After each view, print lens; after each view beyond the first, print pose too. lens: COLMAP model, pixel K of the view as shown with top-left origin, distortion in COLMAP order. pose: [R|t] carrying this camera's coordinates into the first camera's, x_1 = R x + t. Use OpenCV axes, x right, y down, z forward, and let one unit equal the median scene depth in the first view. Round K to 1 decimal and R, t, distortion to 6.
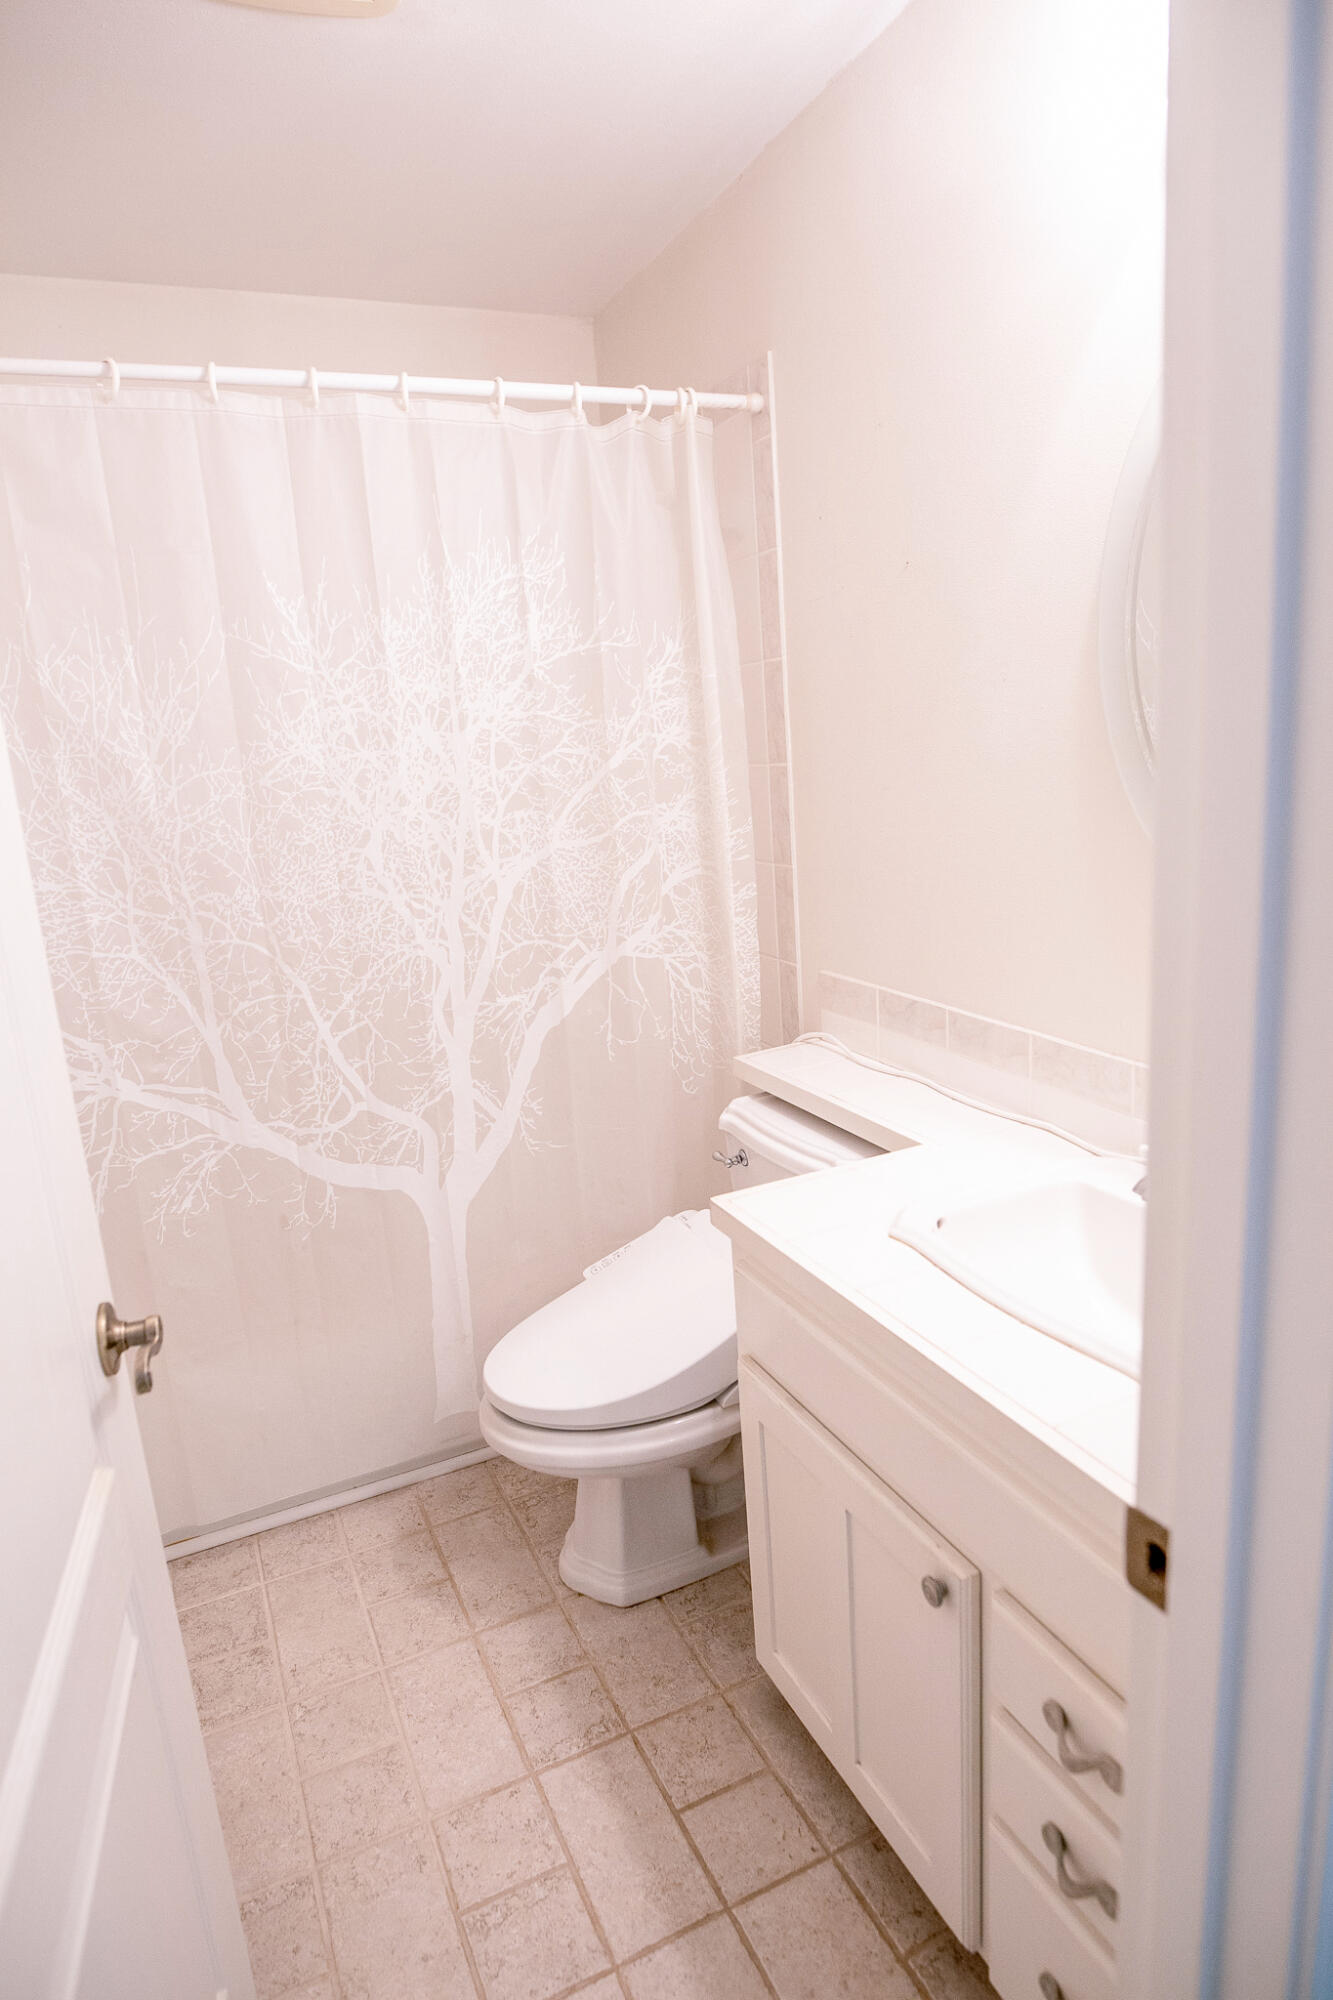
lens RADIAL K [[1153.9, 0, 666.5], [0, 1153.9, 1000.0], [0, 0, 1]] dist [0.002261, 0.000640]
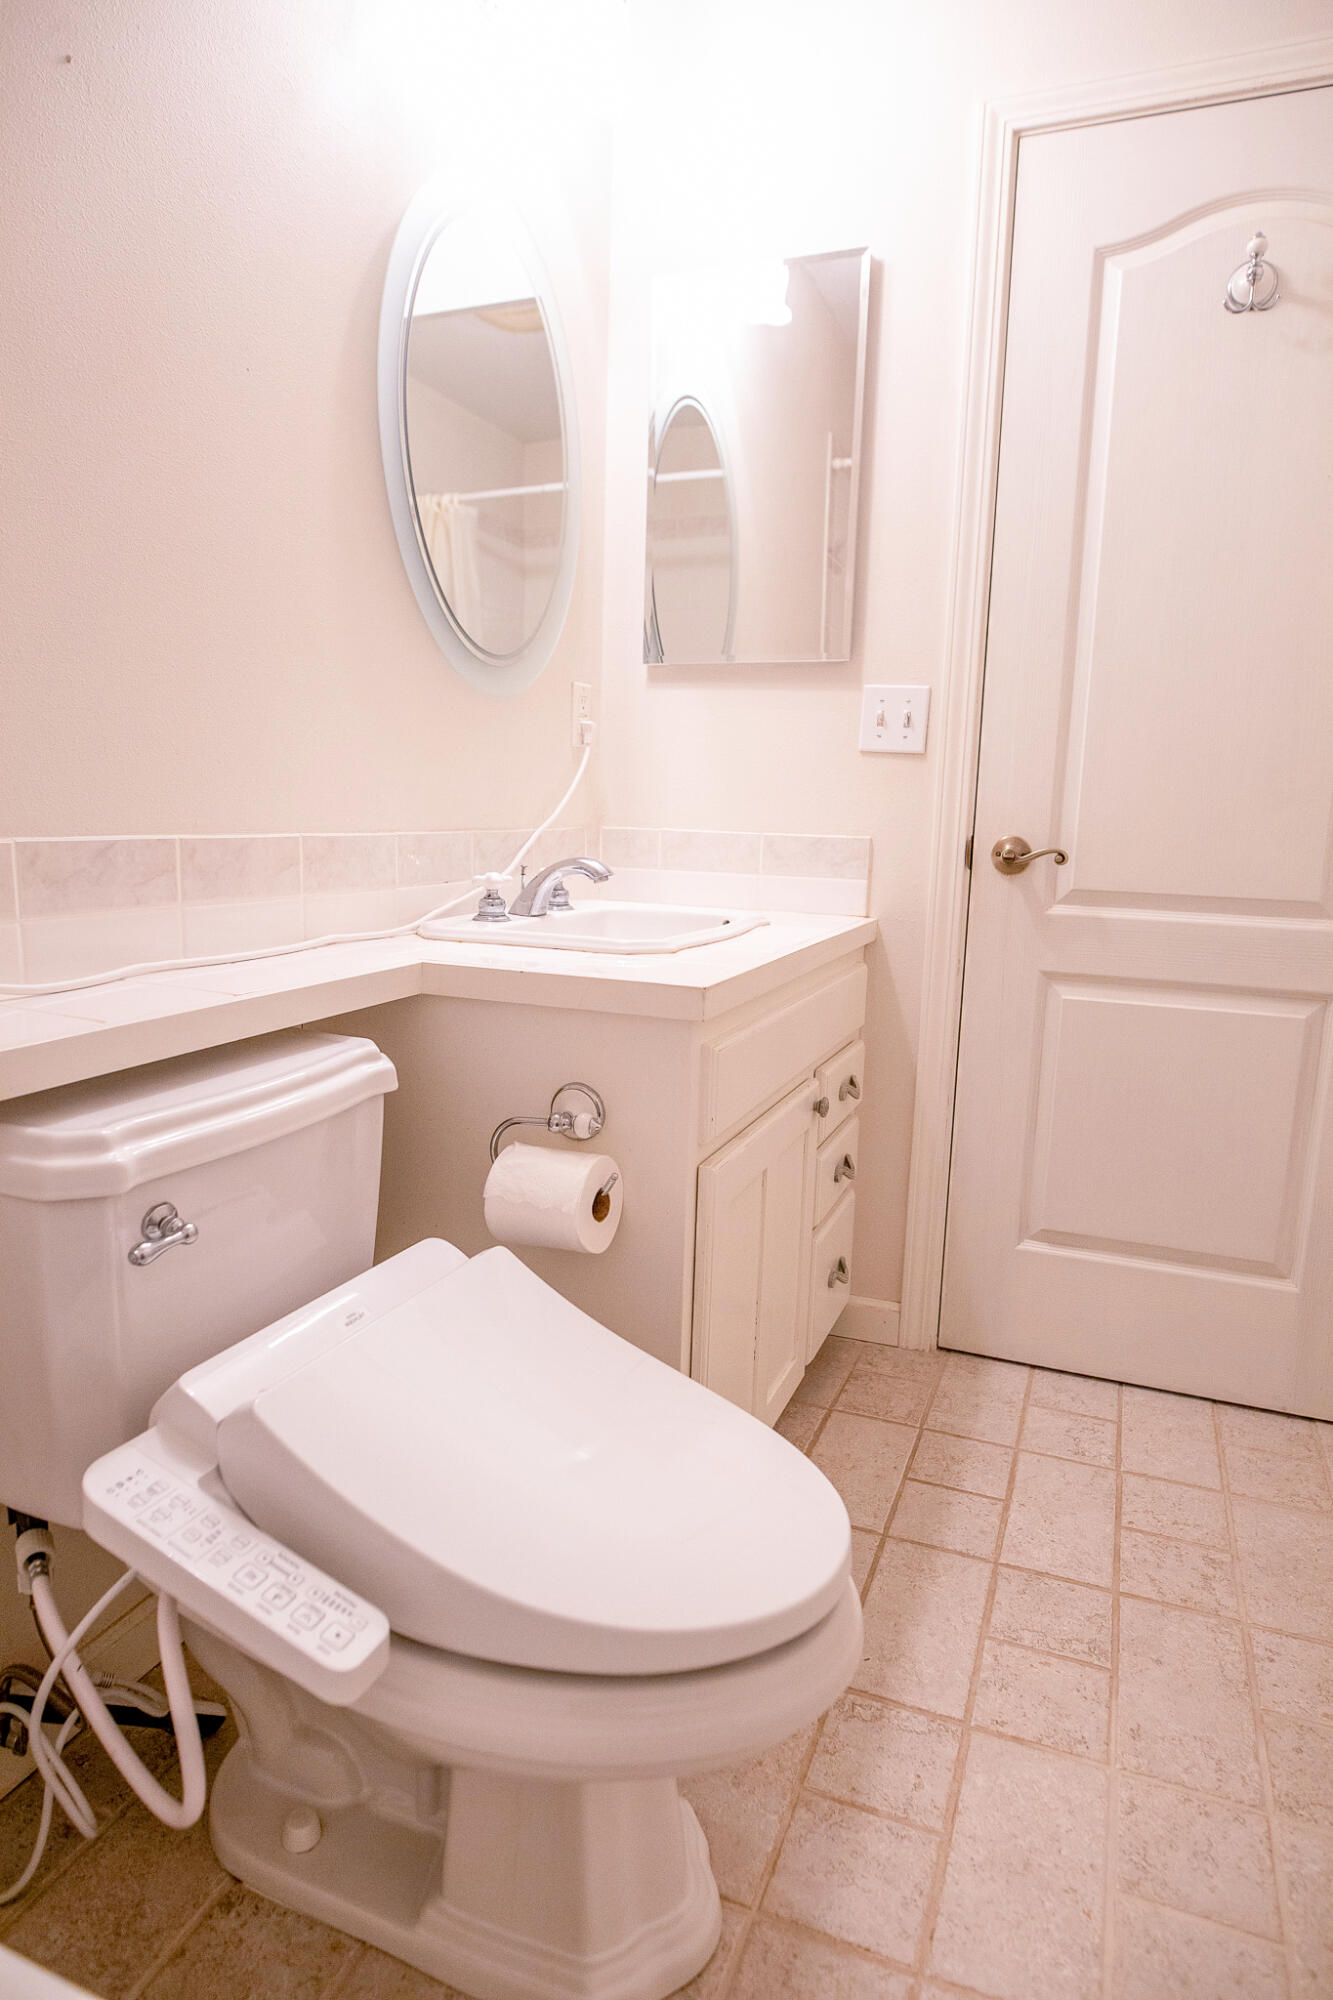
lens RADIAL K [[1197.3, 0, 666.5], [0, 1197.3, 1000.0], [0, 0, 1]] dist [-0.003260, -0.000698]
pose [[-0.688196, -0.068702, 0.722264, -0.523694], [0.182689, 0.947020, 0.264153, -0.040125], [-0.702147, 0.313739, -0.639185, 1.503081]]
